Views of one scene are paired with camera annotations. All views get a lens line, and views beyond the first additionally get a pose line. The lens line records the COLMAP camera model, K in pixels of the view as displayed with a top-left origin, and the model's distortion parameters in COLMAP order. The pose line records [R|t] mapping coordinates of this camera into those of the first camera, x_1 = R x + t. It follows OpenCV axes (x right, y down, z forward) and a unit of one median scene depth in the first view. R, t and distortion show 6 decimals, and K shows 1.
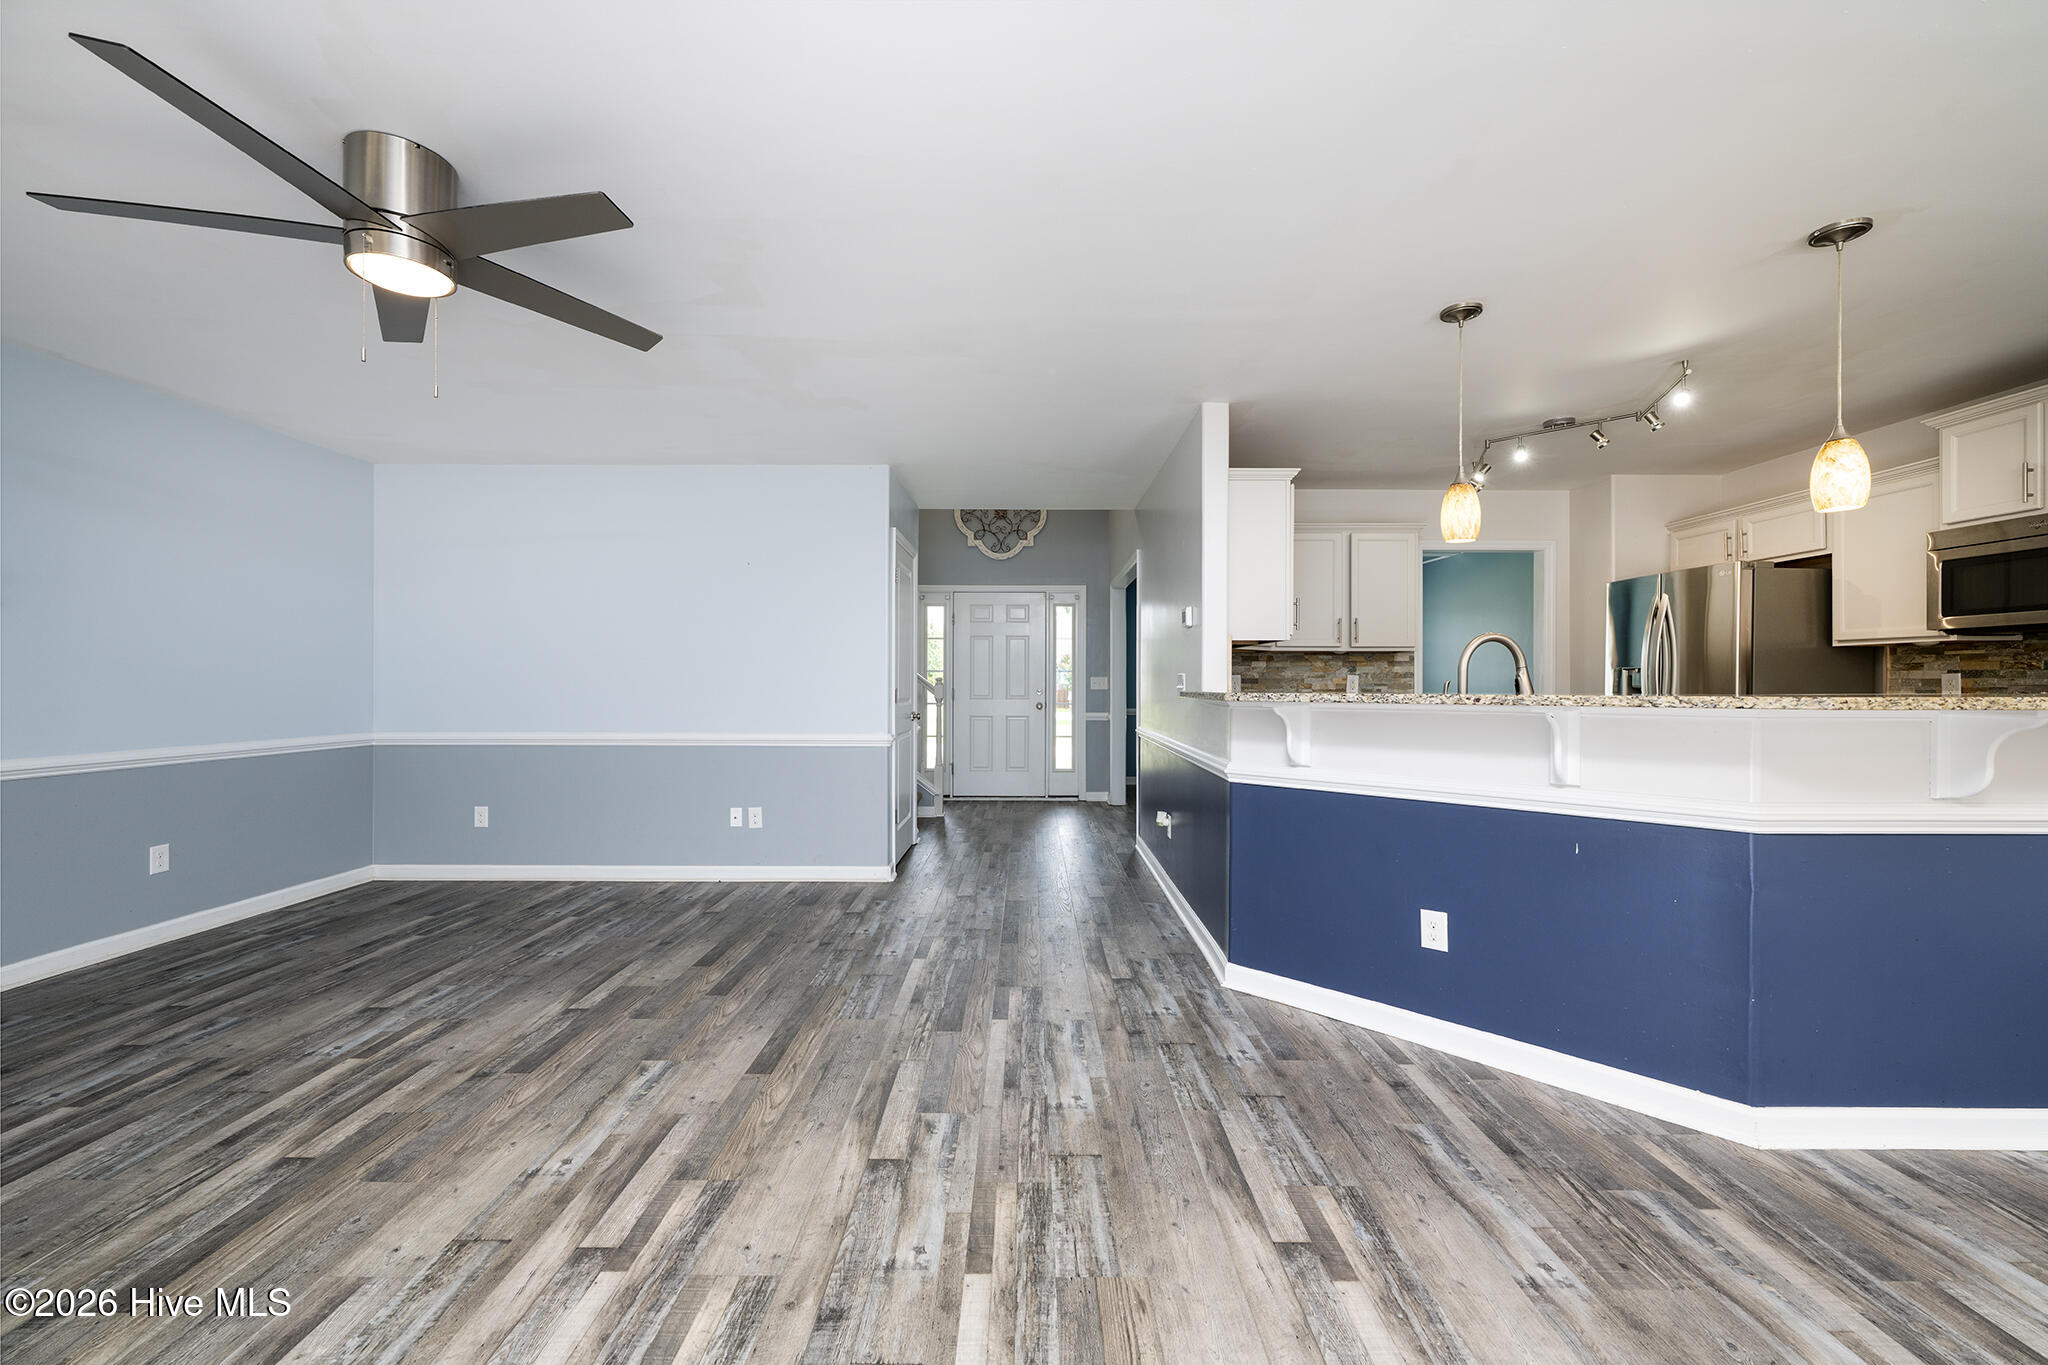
lens RADIAL K [[828.4, 0, 1035.6], [0, 828.4, 679.1], [0, 0, 1]] dist [-0.001364, 0.000228]
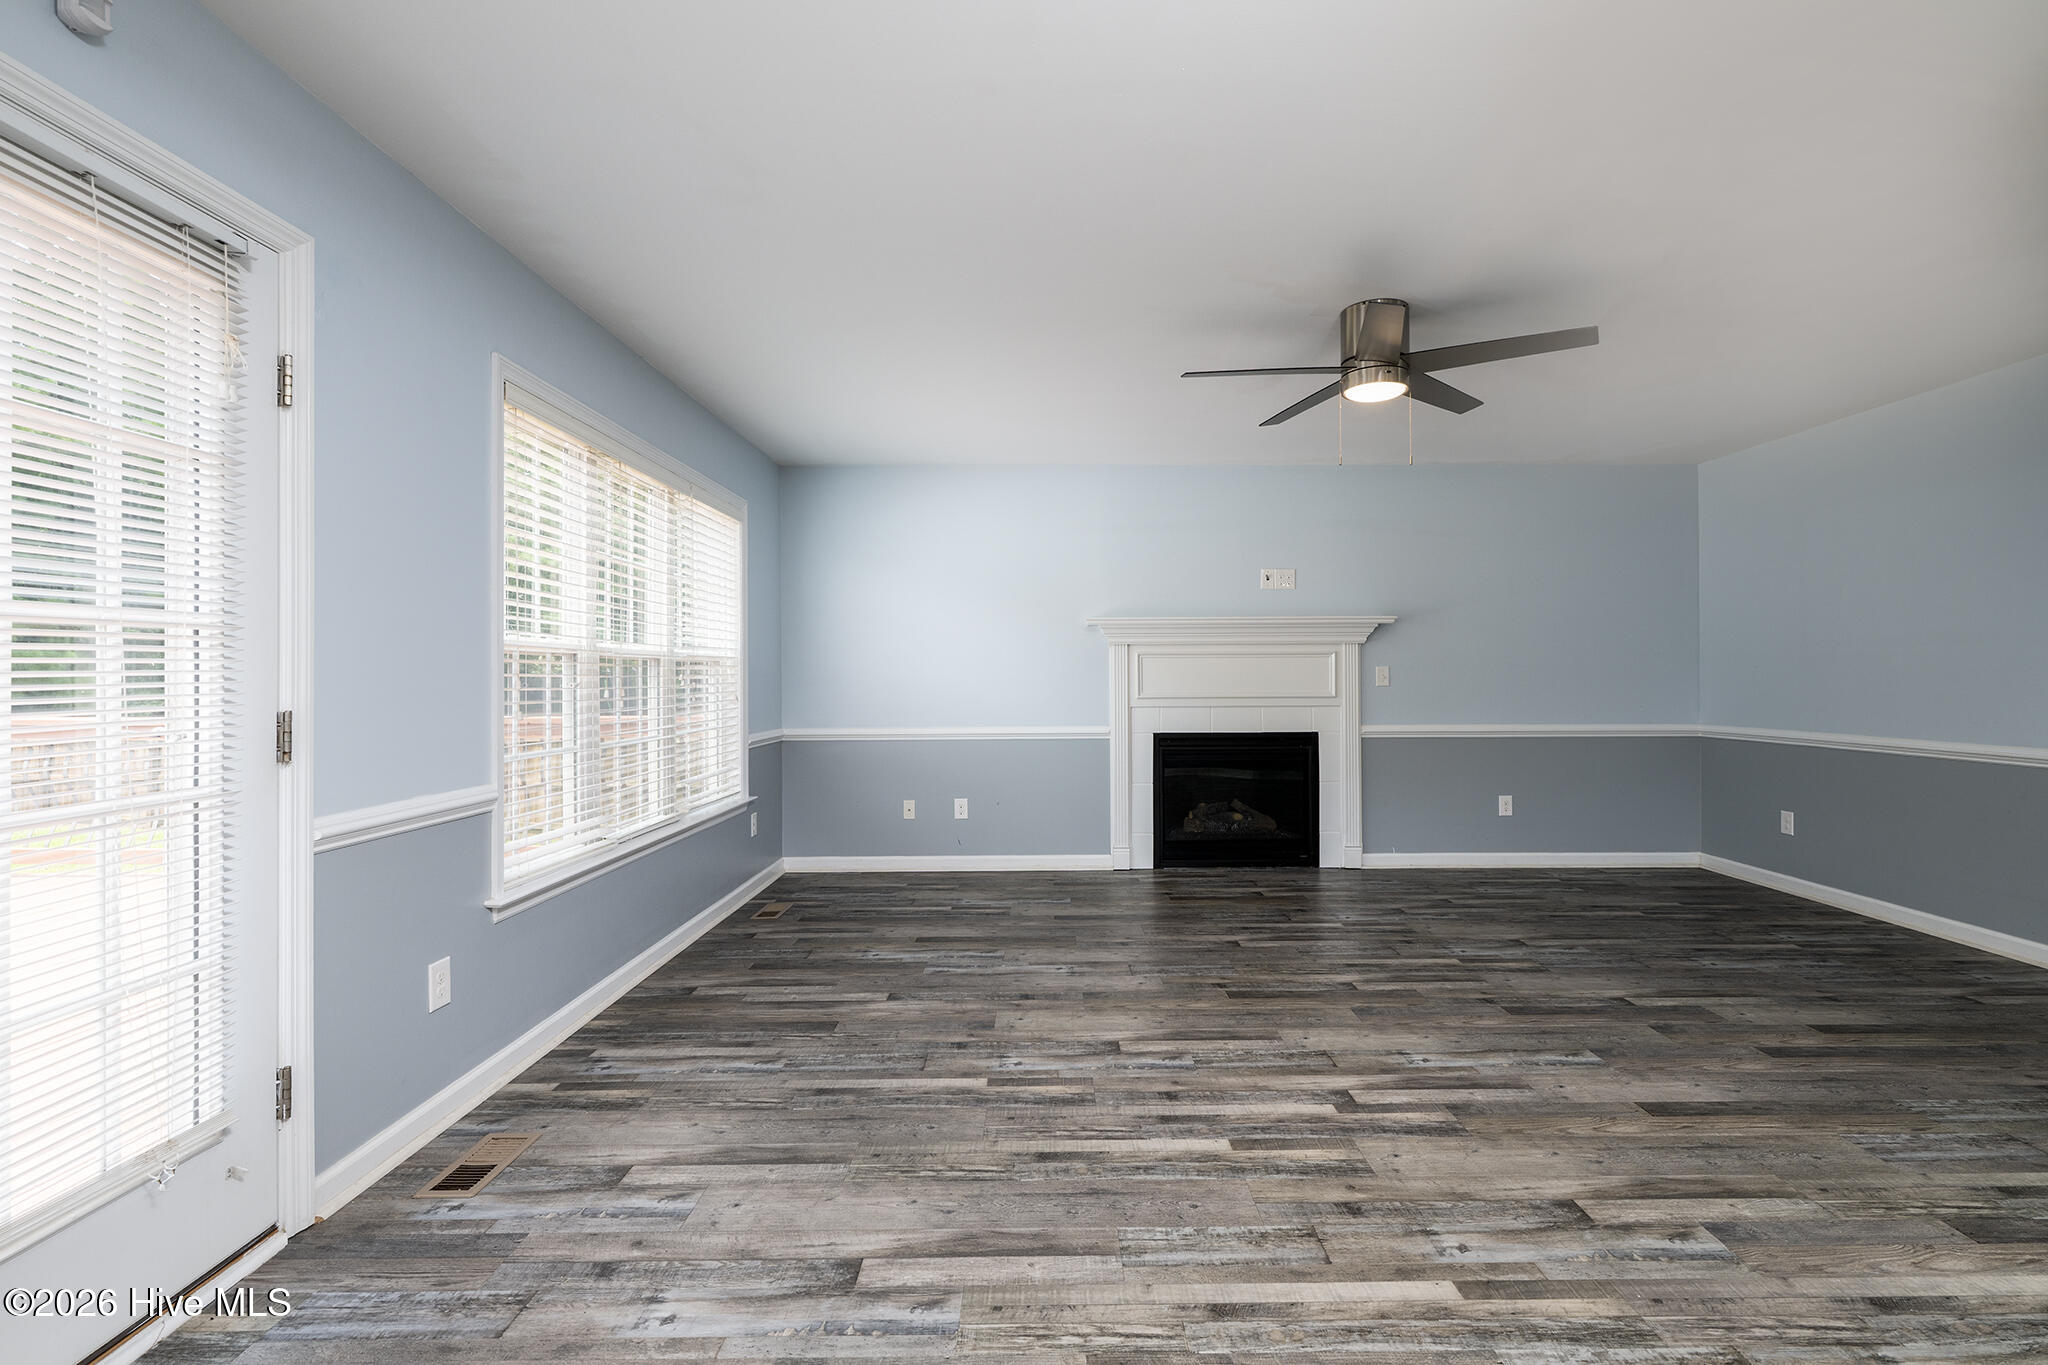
lens RADIAL K [[912.6, 0, 1024.0], [0, 912.6, 682.5], [0, 0, 1]] dist [-0.001089, 0.000053]
pose [[-0.017177, 0.004695, -0.999841, 0.775505], [0.006904, 0.999966, 0.004577, 0.005357], [0.999829, -0.006824, -0.017208, 0.407157]]
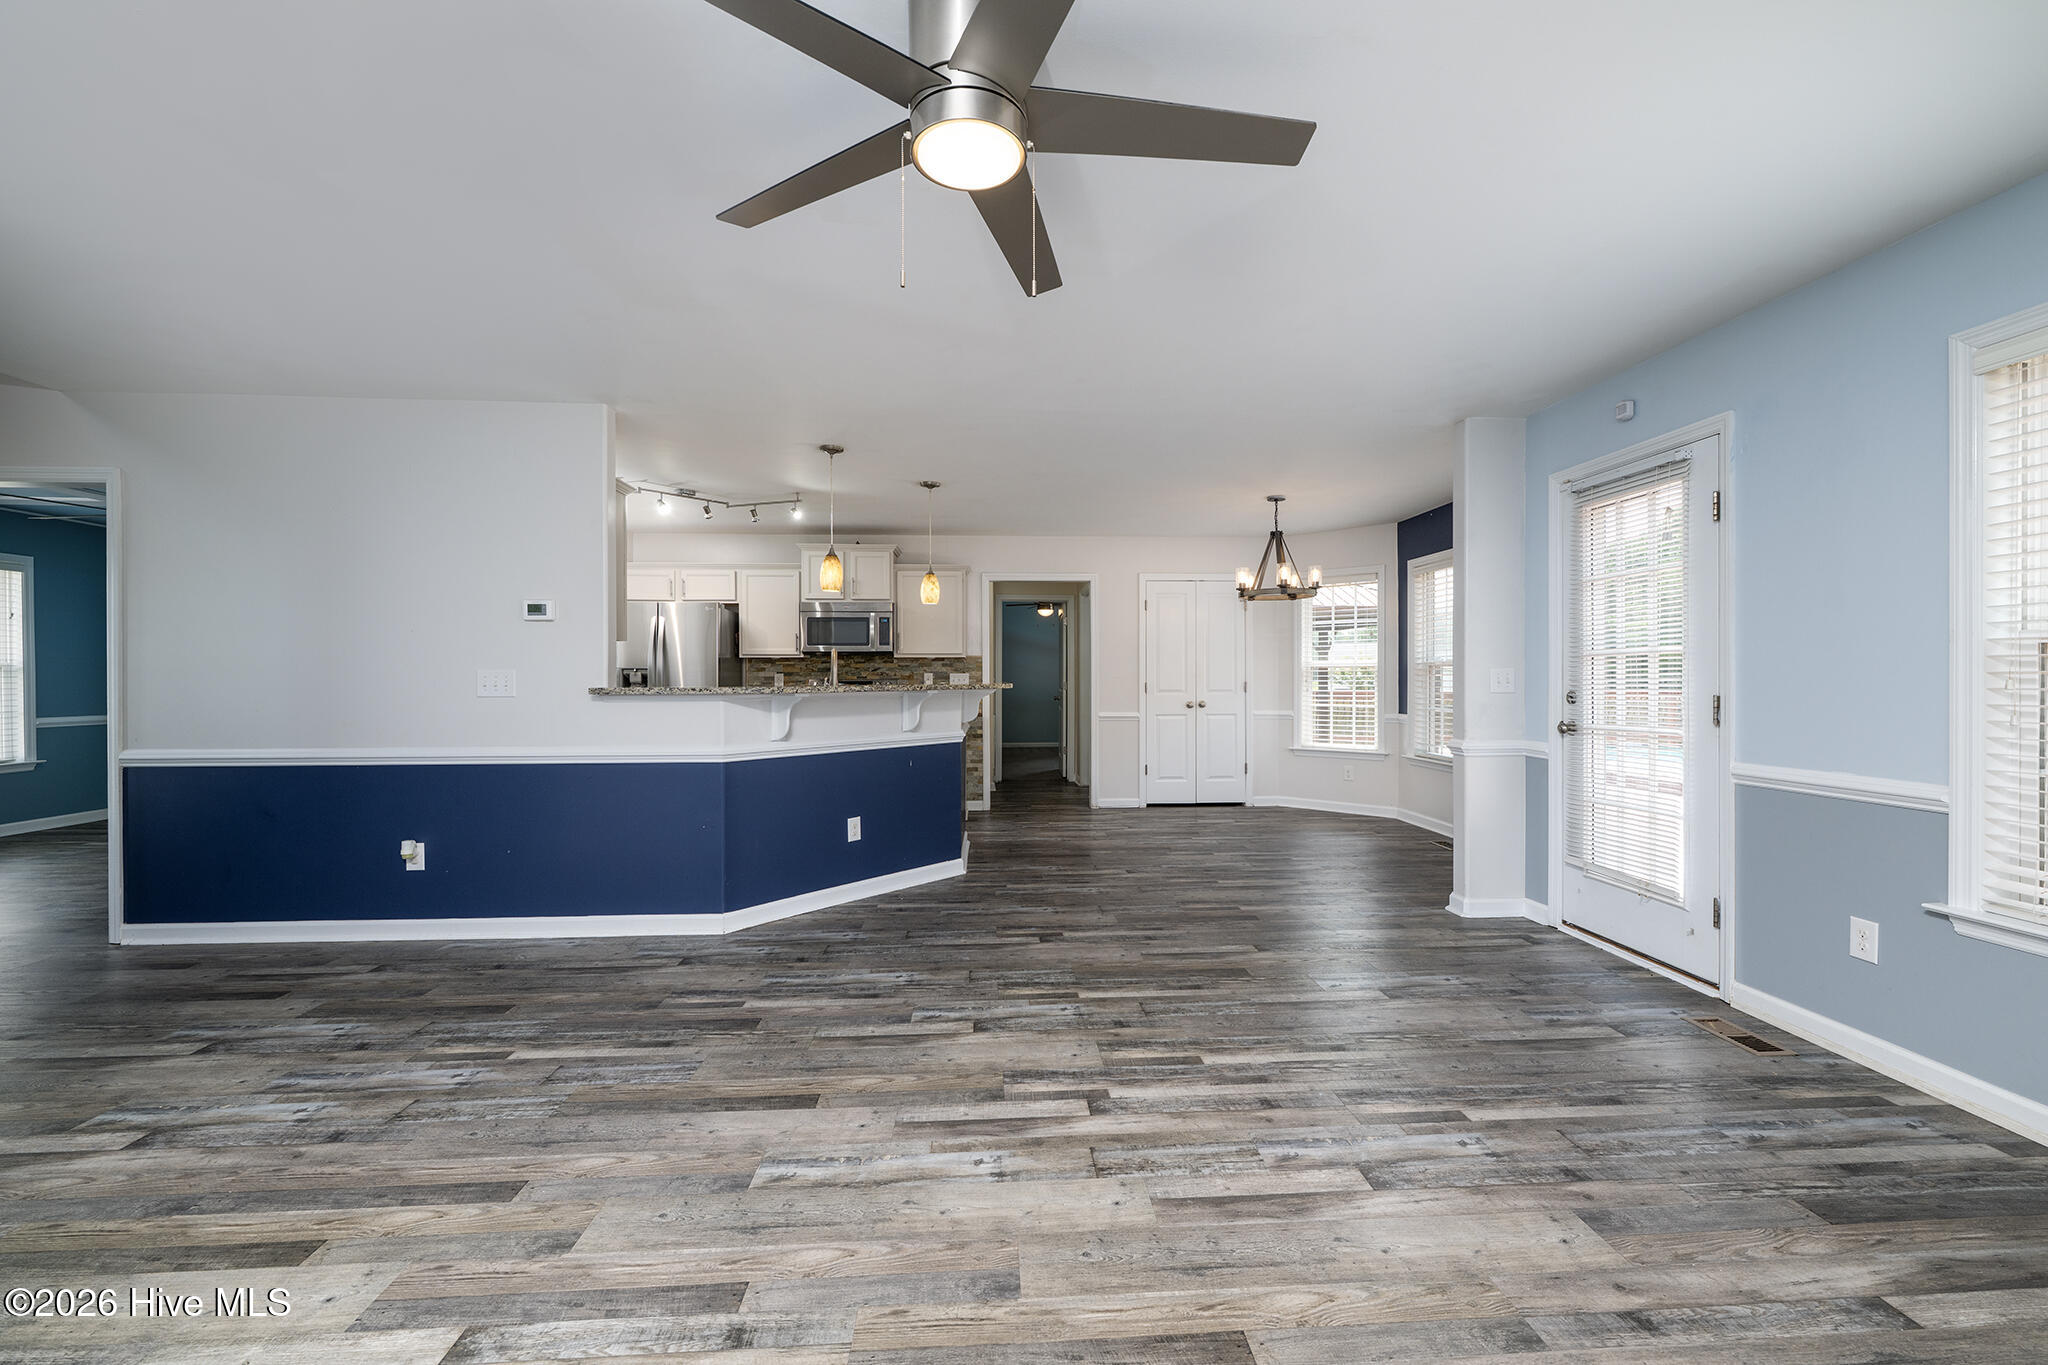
lens RADIAL K [[811.8, 0, 1049.5], [0, 811.8, 683.3], [0, 0, 1]] dist [-0.001683, -0.000137]
pose [[-0.086811, -0.007833, 0.996194, -1.477912], [-0.001778, 0.999969, 0.007708, -0.001427], [-0.996223, -0.001102, -0.086822, 0.958291]]
